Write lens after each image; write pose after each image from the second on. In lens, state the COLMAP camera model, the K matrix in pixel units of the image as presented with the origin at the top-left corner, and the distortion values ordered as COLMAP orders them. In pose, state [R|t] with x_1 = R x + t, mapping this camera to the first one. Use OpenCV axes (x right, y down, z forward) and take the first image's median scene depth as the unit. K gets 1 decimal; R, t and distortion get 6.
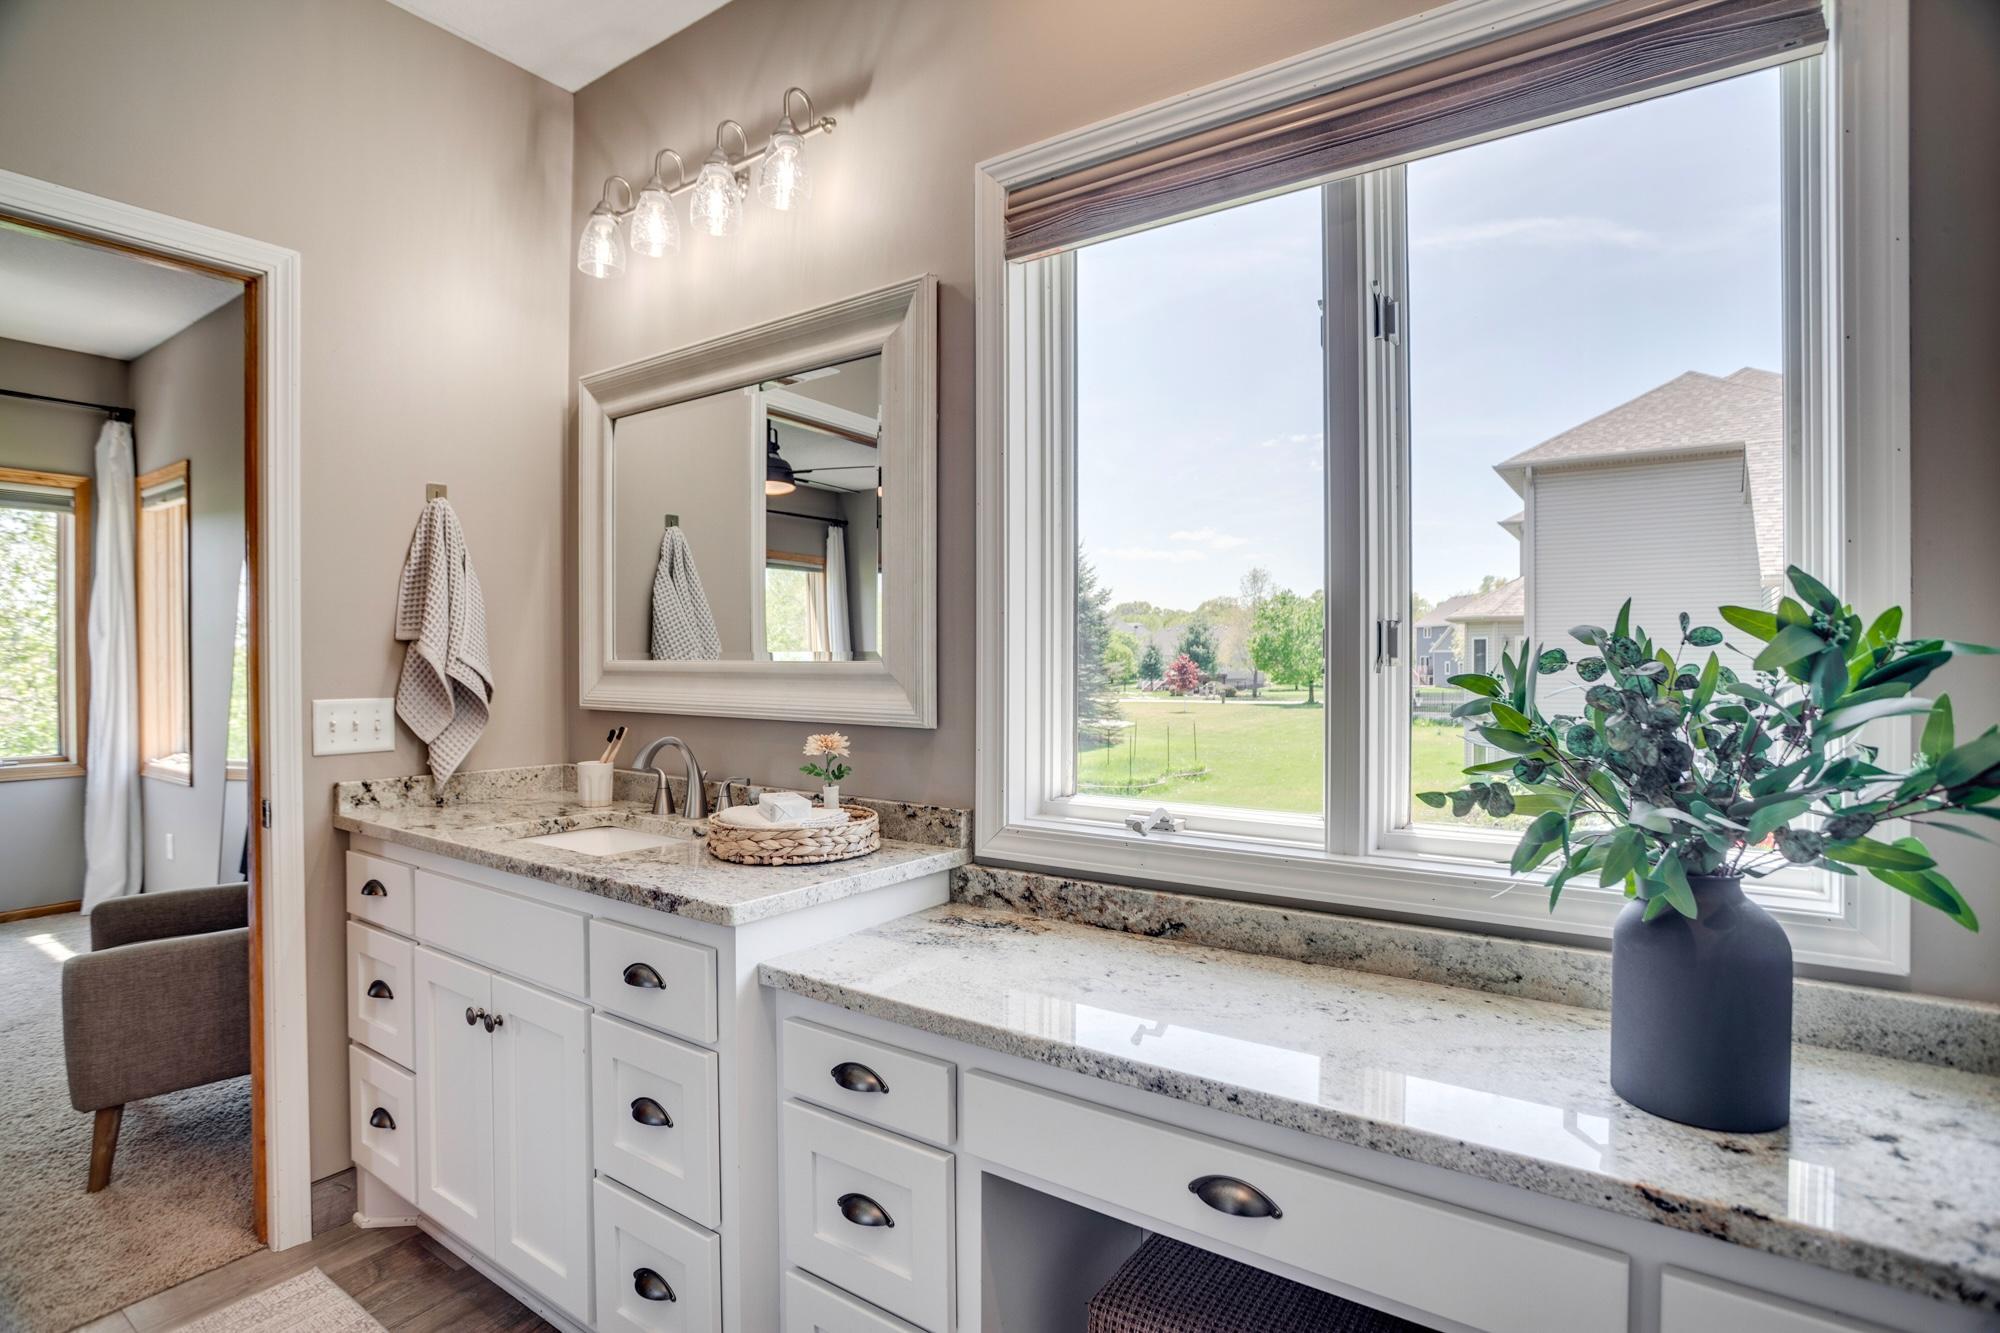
lens RADIAL K [[983.9, 0, 1000.0], [0, 983.9, 666.5], [0, 0, 1]] dist [-0.059292, 0.022084]
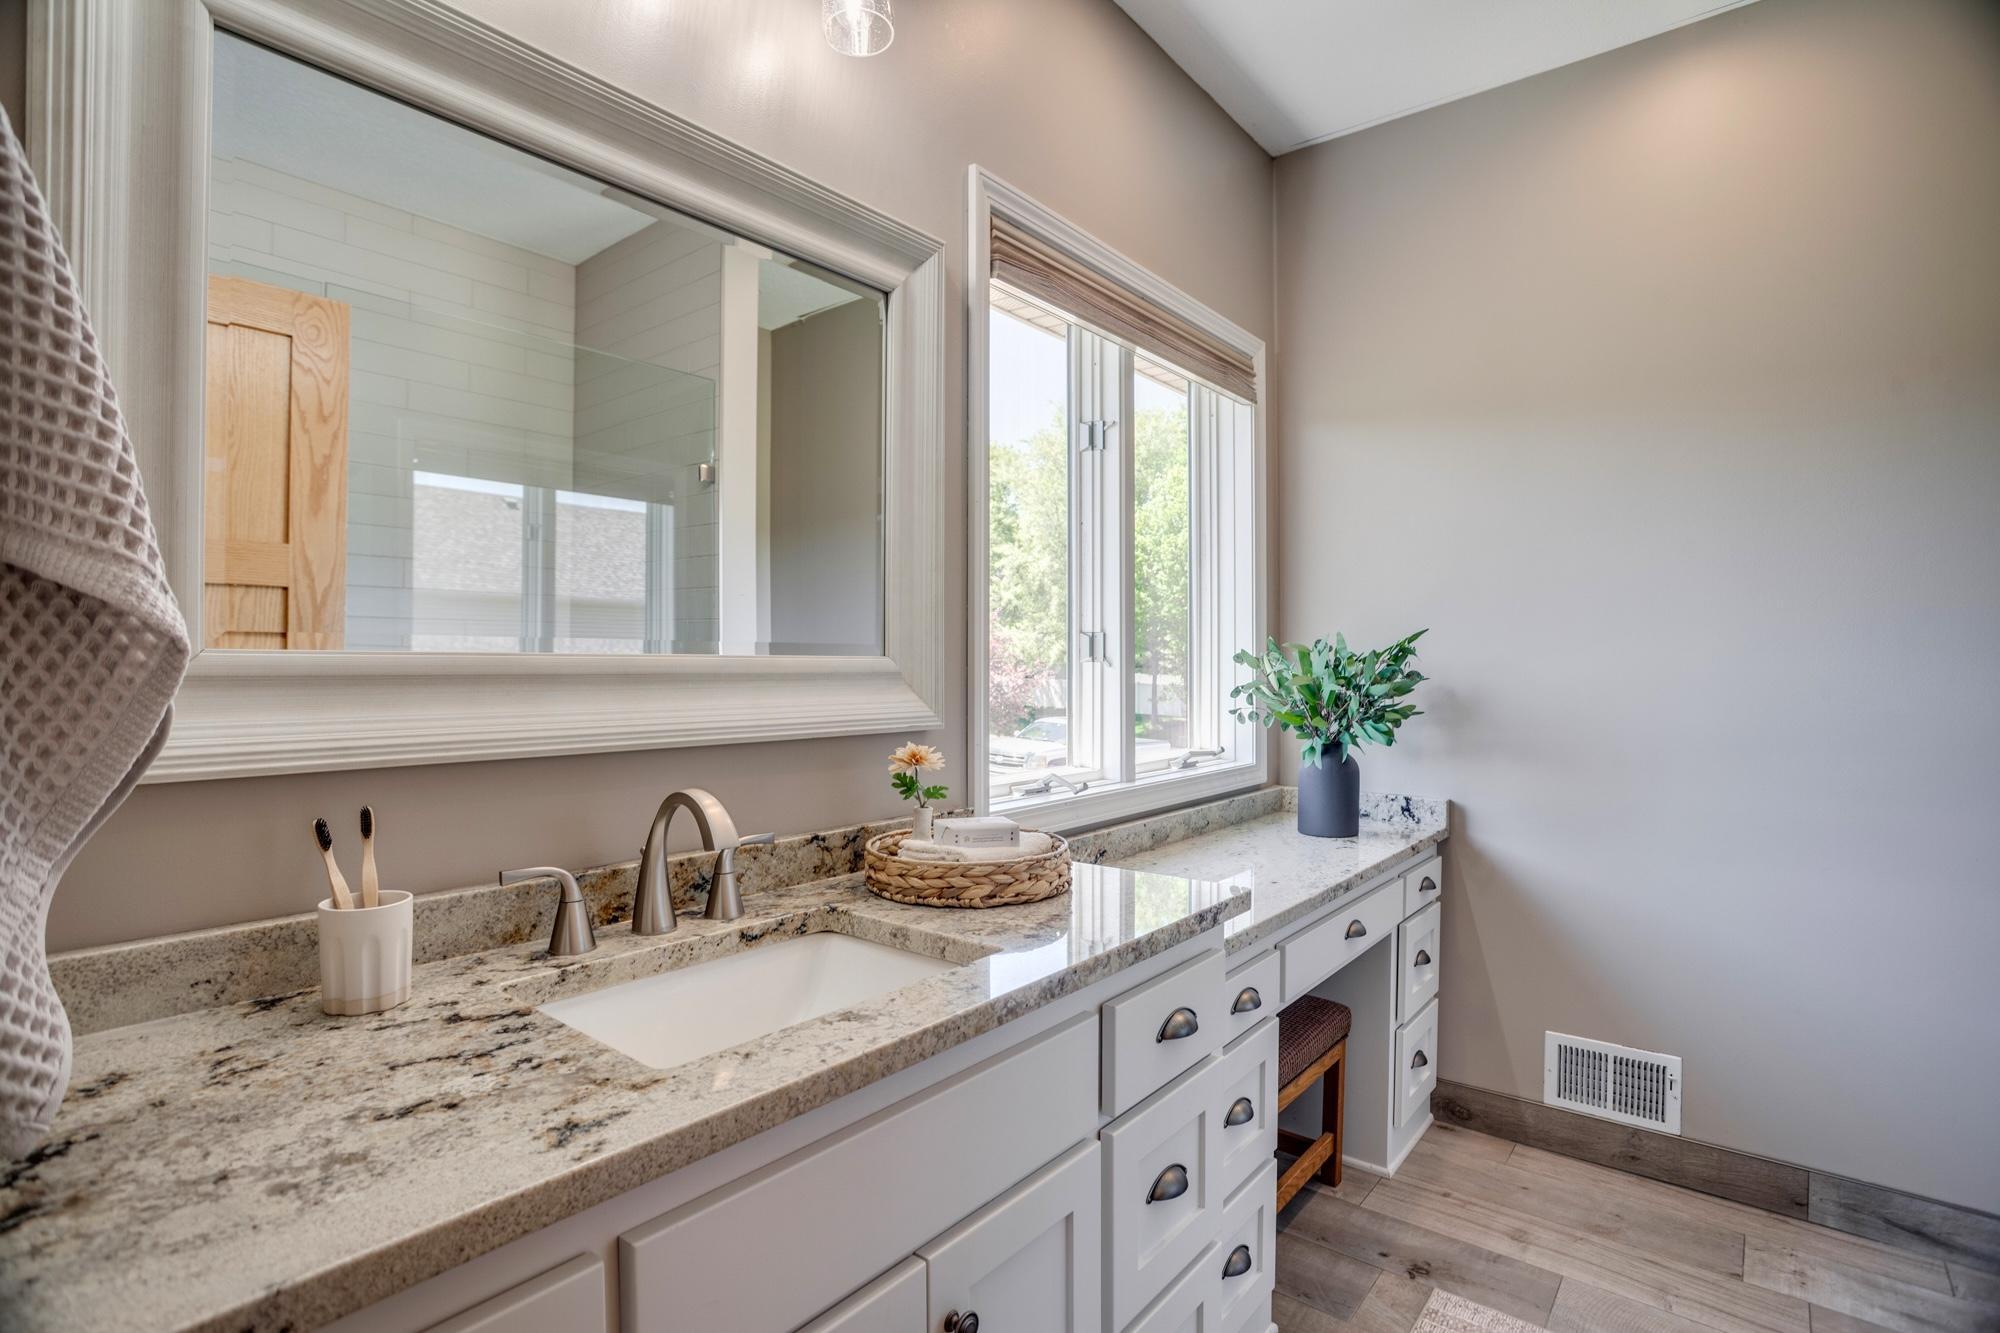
lens RADIAL K [[983.9, 0, 1000.0], [0, 983.9, 666.5], [0, 0, 1]] dist [-0.059292, 0.022084]
pose [[0.067173, -0.001641, 0.997740, -1.111747], [0.011443, 0.999934, 0.000874, 0.004363], [-0.997676, 0.011359, 0.067187, 0.987209]]
